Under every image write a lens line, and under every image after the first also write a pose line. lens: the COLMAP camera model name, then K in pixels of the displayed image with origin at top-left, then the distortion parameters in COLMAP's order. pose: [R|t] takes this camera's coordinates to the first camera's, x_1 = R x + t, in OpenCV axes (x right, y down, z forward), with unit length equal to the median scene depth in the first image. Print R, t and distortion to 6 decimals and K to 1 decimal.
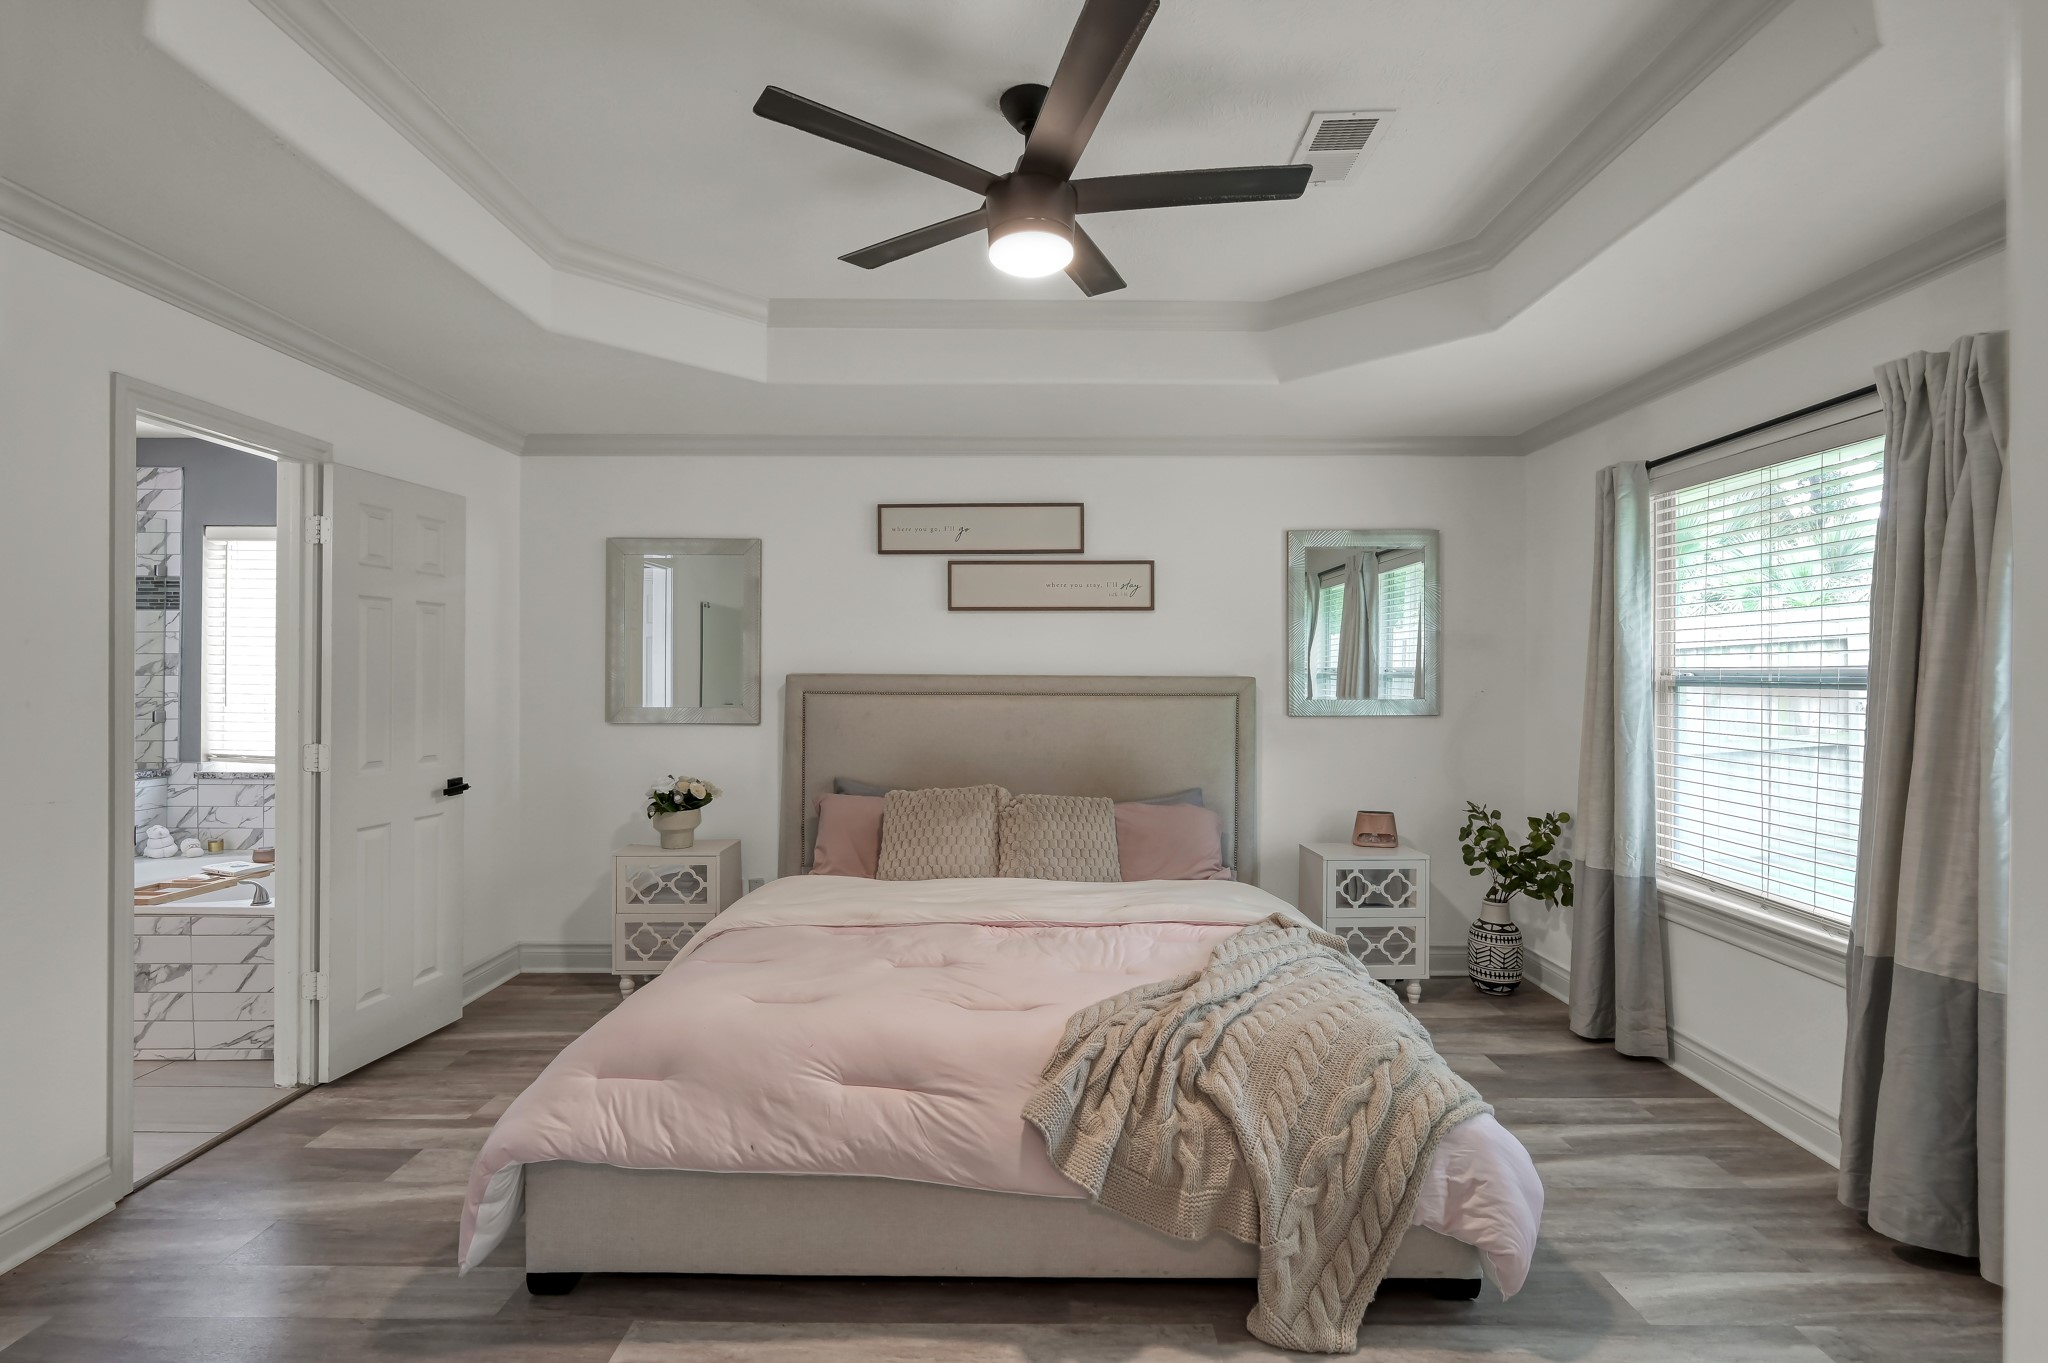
lens RADIAL K [[942.7, 0, 1024.4], [0, 942.7, 676.3], [0, 0, 1]] dist [-0.003282, -0.000374]
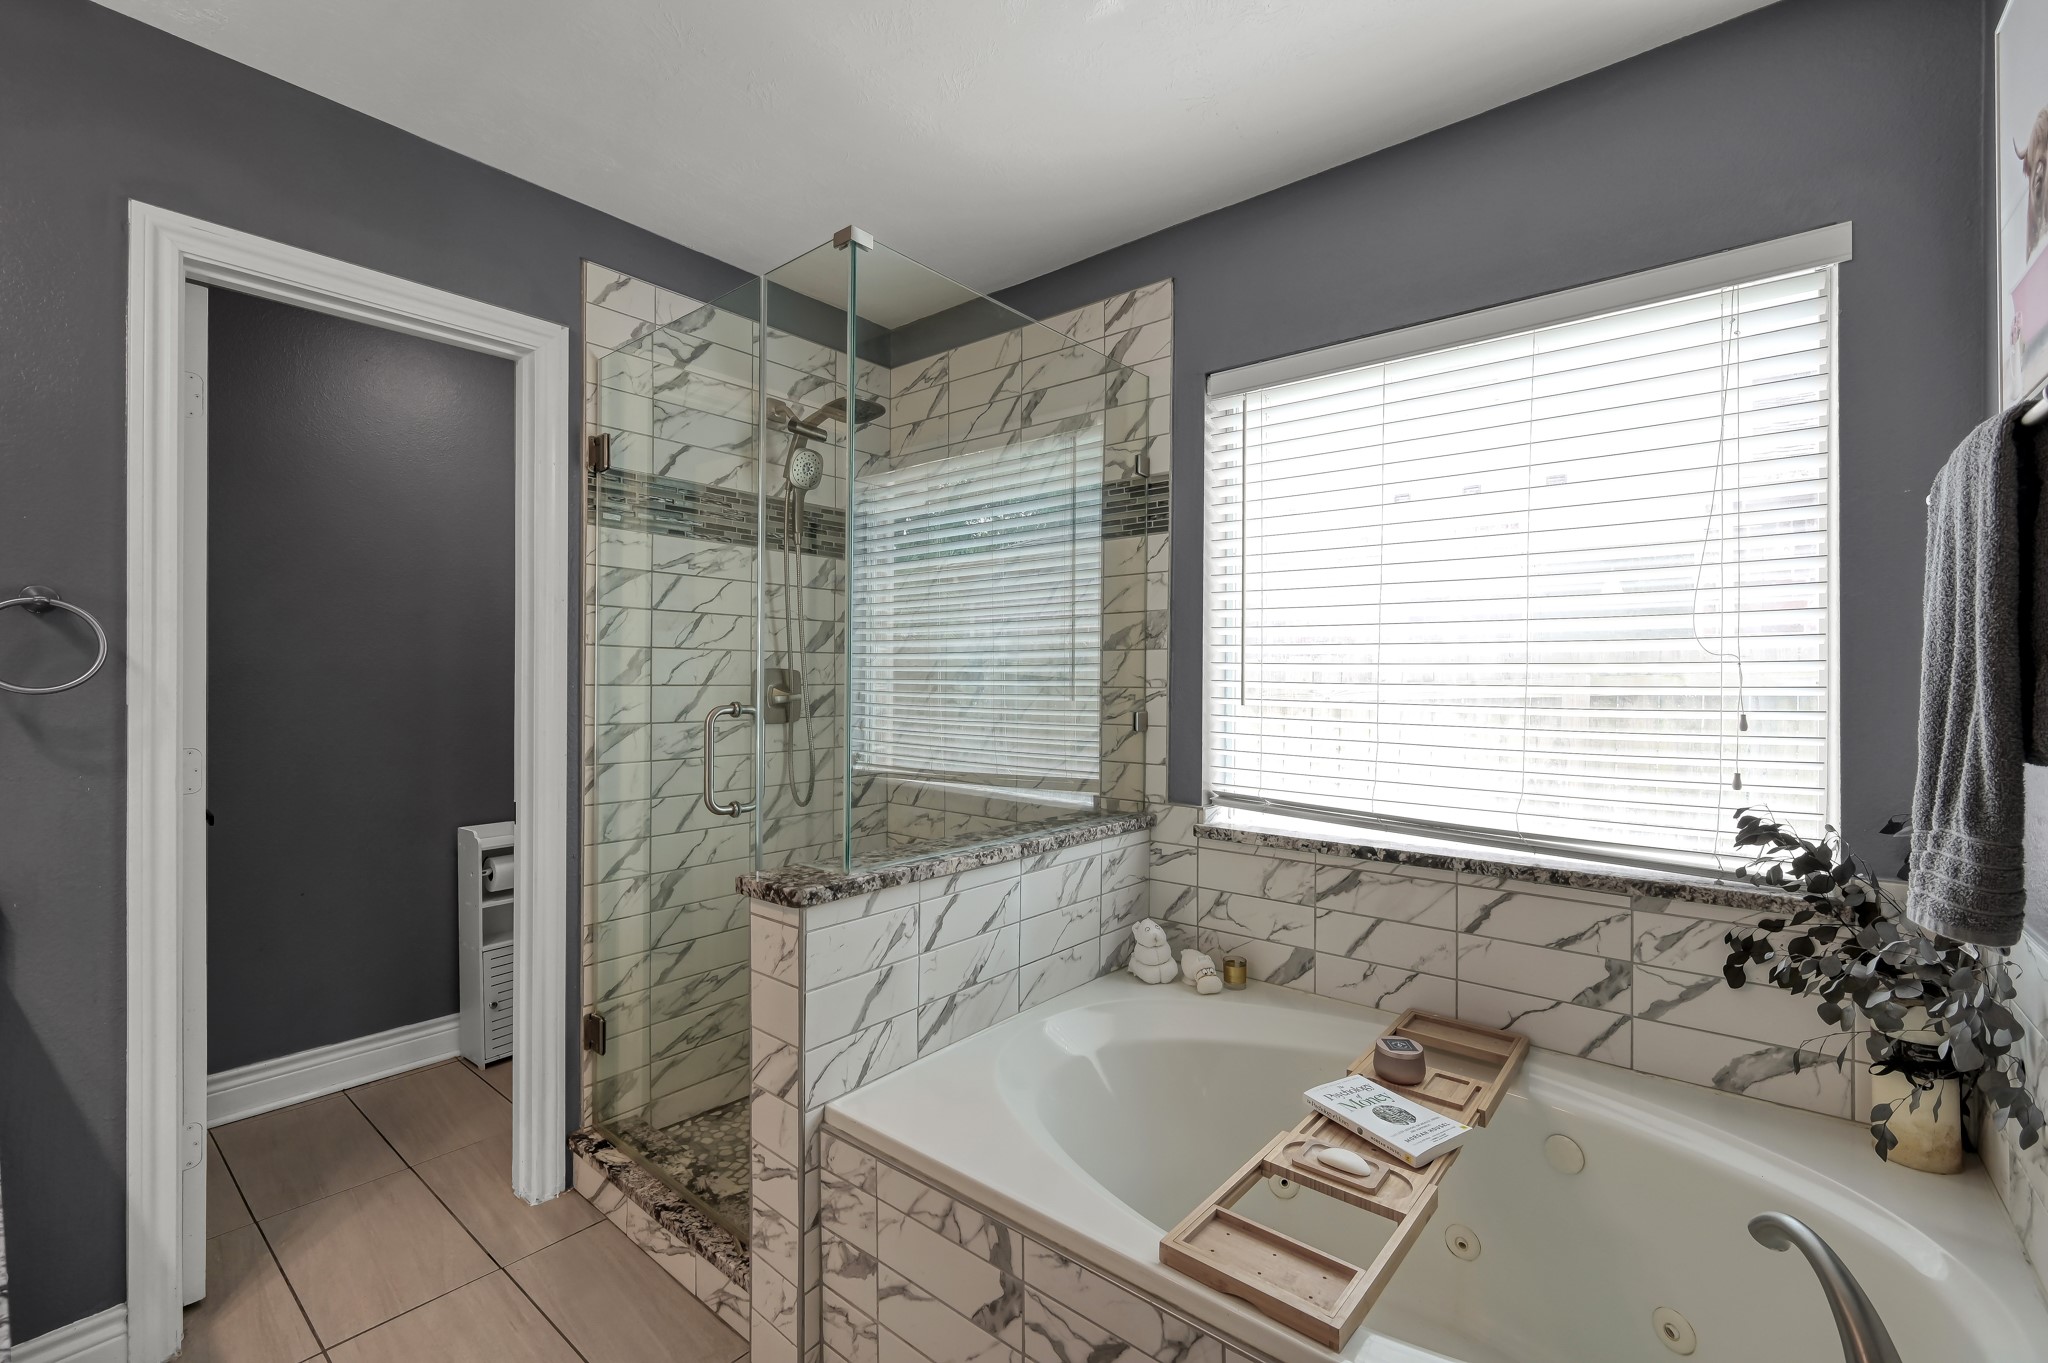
lens RADIAL K [[853.0, 0, 1024.8], [0, 853.0, 683.2], [0, 0, 1]] dist [-0.000436, 0.000510]
pose [[0.765086, 0.000902, -0.643927, -0.636880], [-0.000810, 1.000000, 0.000438, 0.019502], [0.643928, 0.000186, 0.765086, 0.555330]]
